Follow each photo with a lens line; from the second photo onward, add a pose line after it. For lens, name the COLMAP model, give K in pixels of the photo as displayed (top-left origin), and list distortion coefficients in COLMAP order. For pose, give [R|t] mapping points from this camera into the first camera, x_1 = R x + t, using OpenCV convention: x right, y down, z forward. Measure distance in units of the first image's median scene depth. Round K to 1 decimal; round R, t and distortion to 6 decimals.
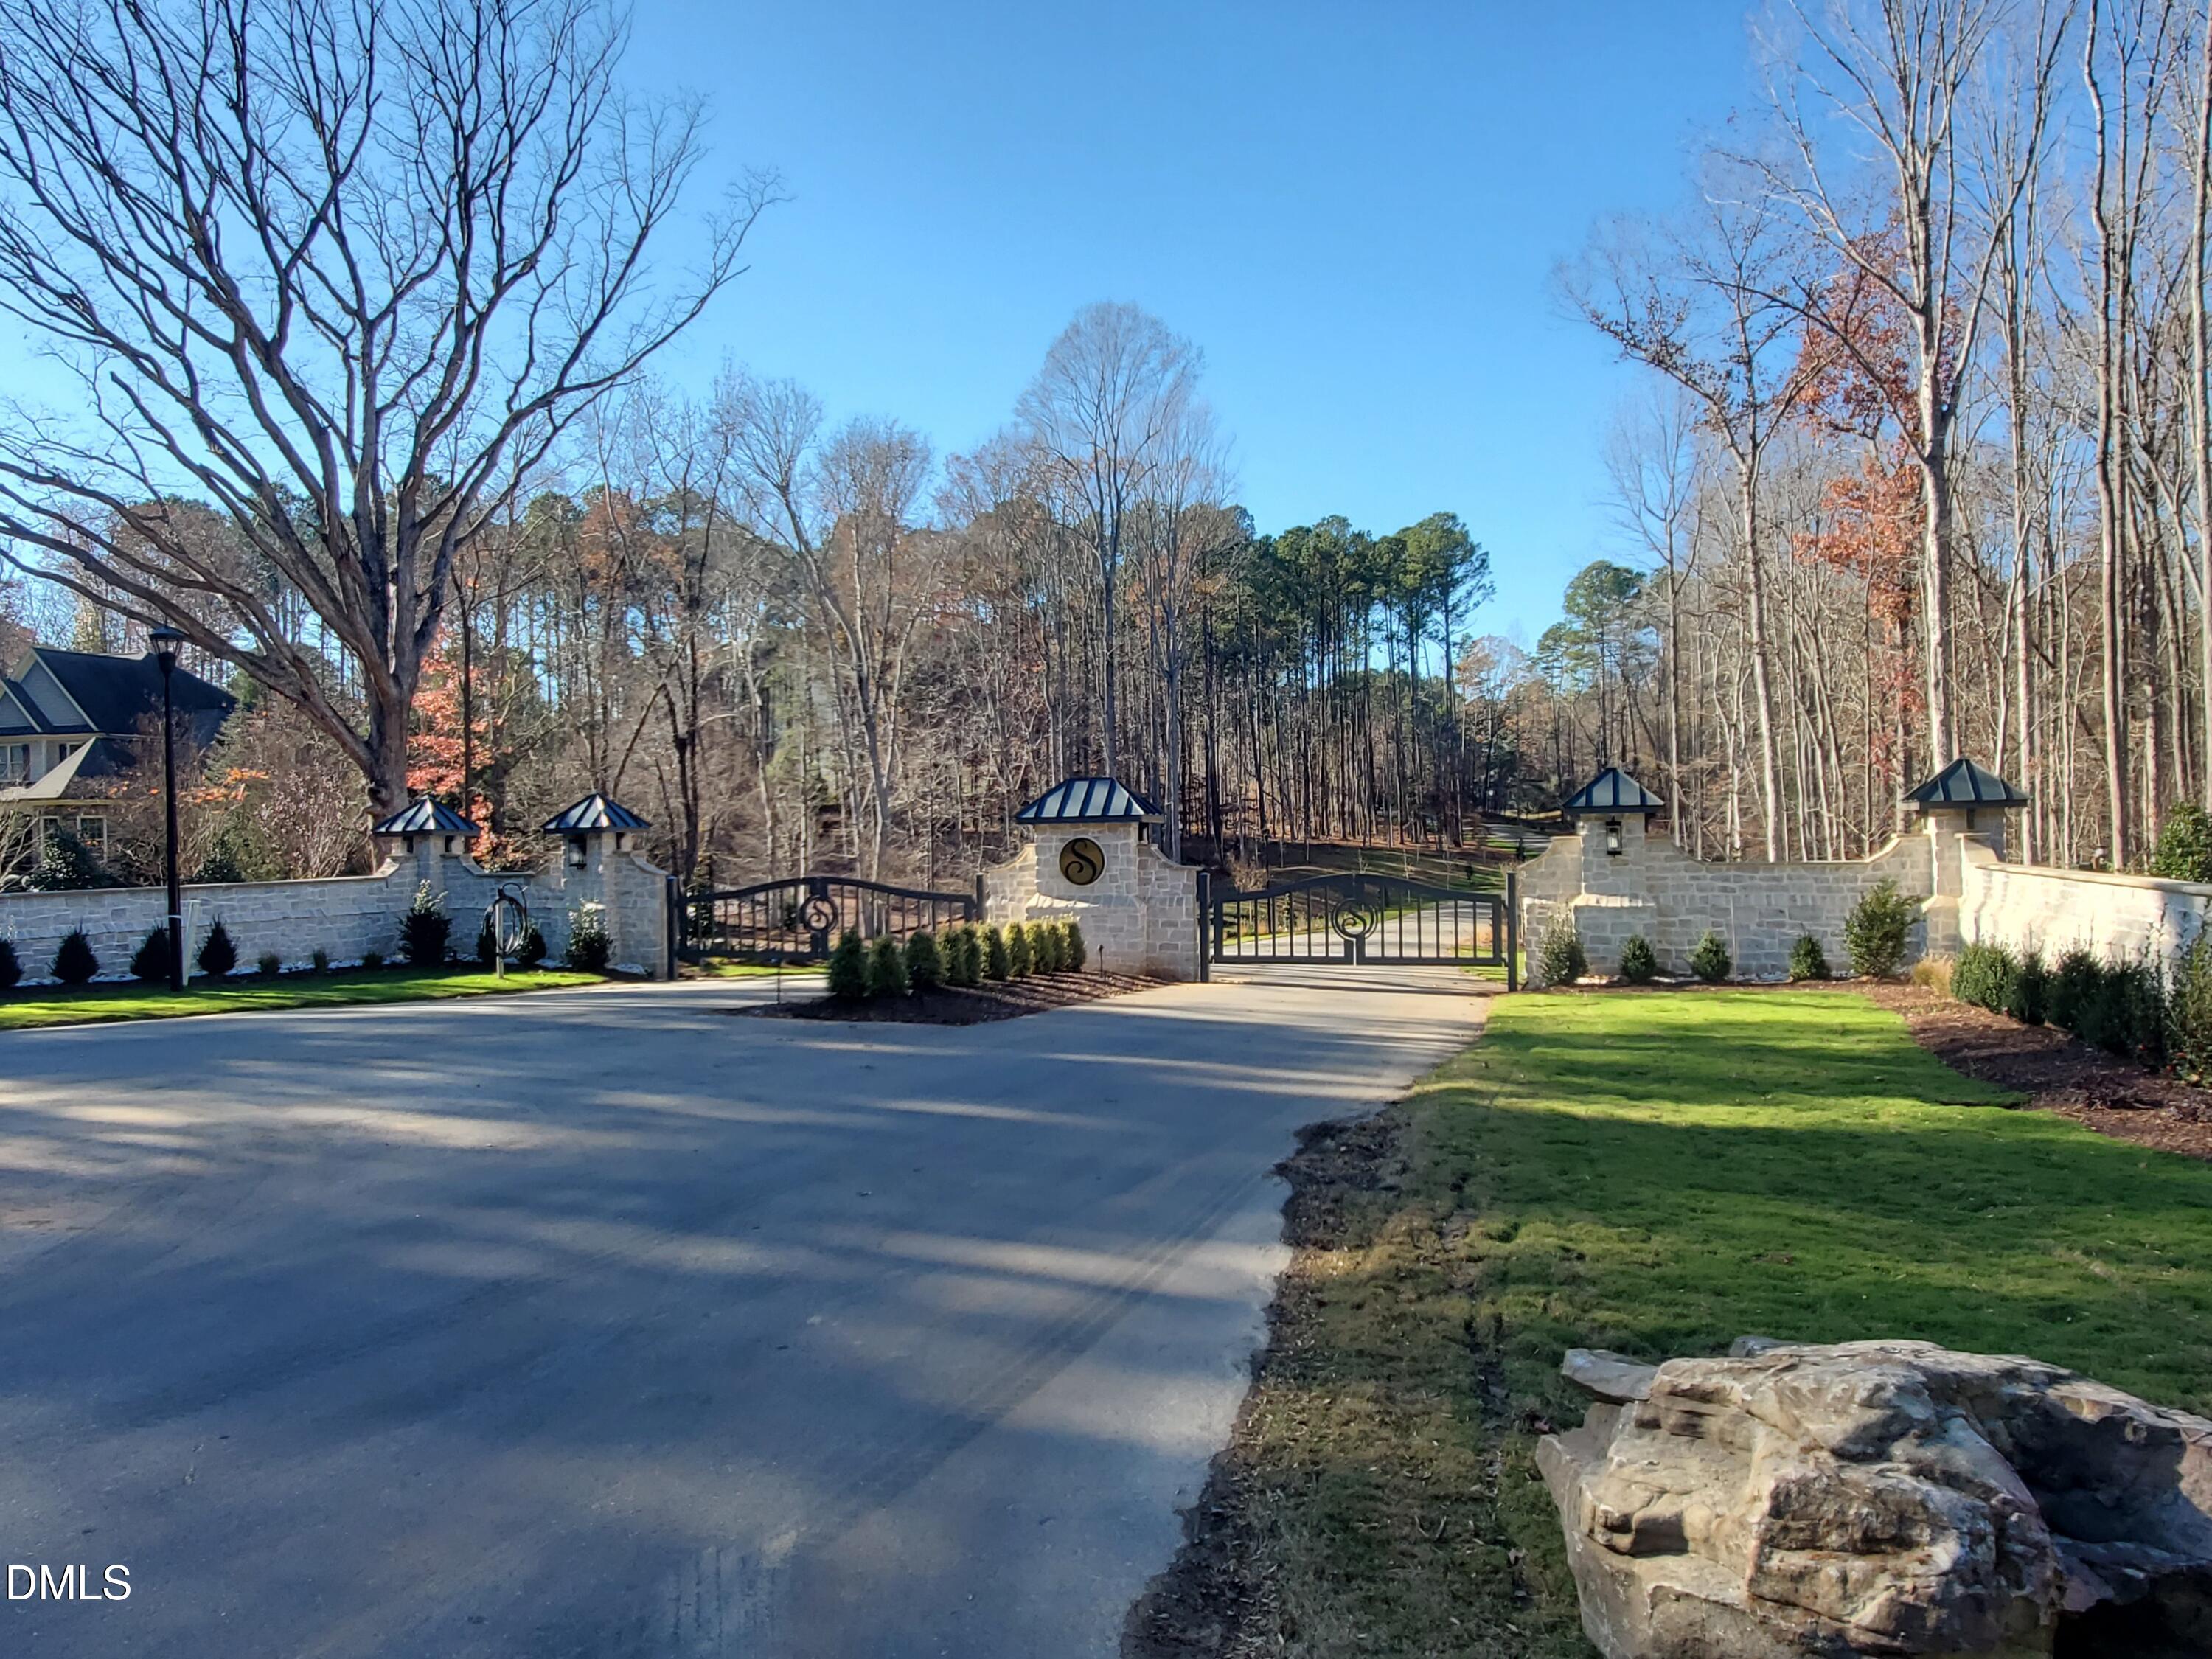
lens RADIAL K [[1581.0, 0, 1107.8], [0, 1581.0, 813.8], [0, 0, 1]] dist [-0.000488, 0.001410]
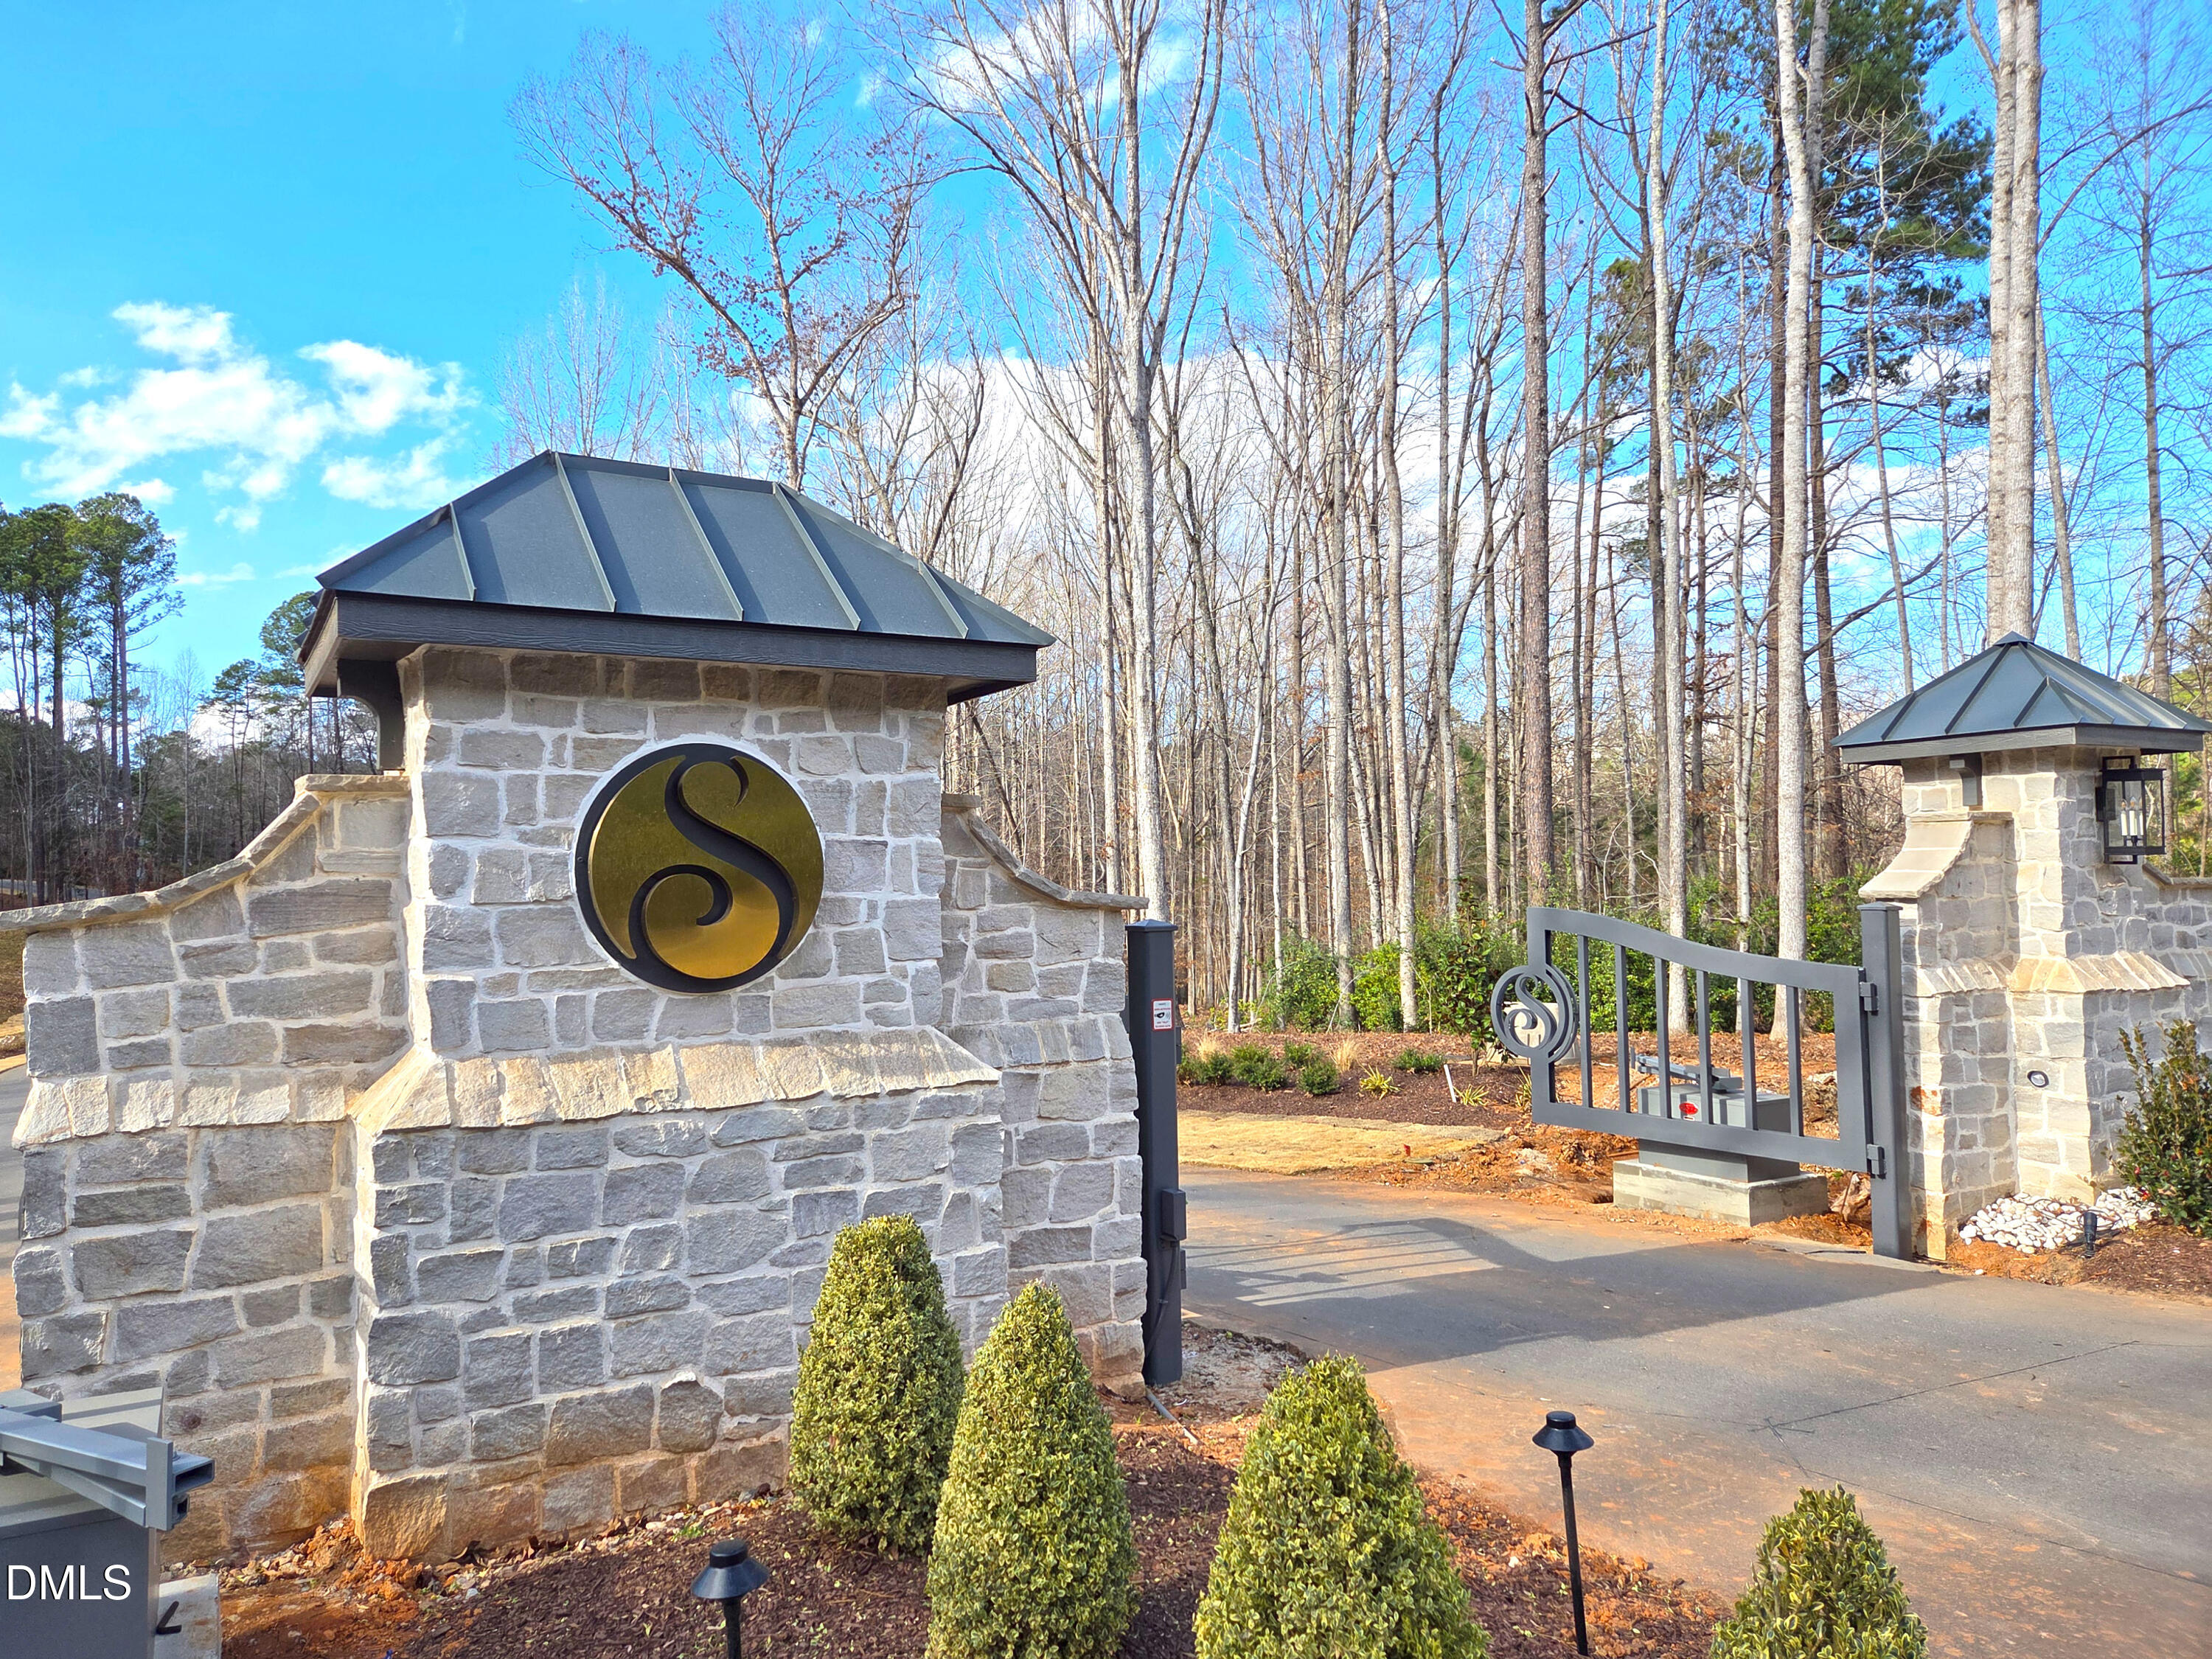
lens RADIAL K [[1516.3, 0, 1050.1], [0, 1516.3, 851.5], [0, 0, 1]] dist [0.037179, -0.002013]
pose [[0.685412, 0.024262, 0.727751, -0.073188], [-0.004707, 0.999571, -0.028892, 0.020360], [-0.728140, 0.016377, 0.685233, 0.512295]]
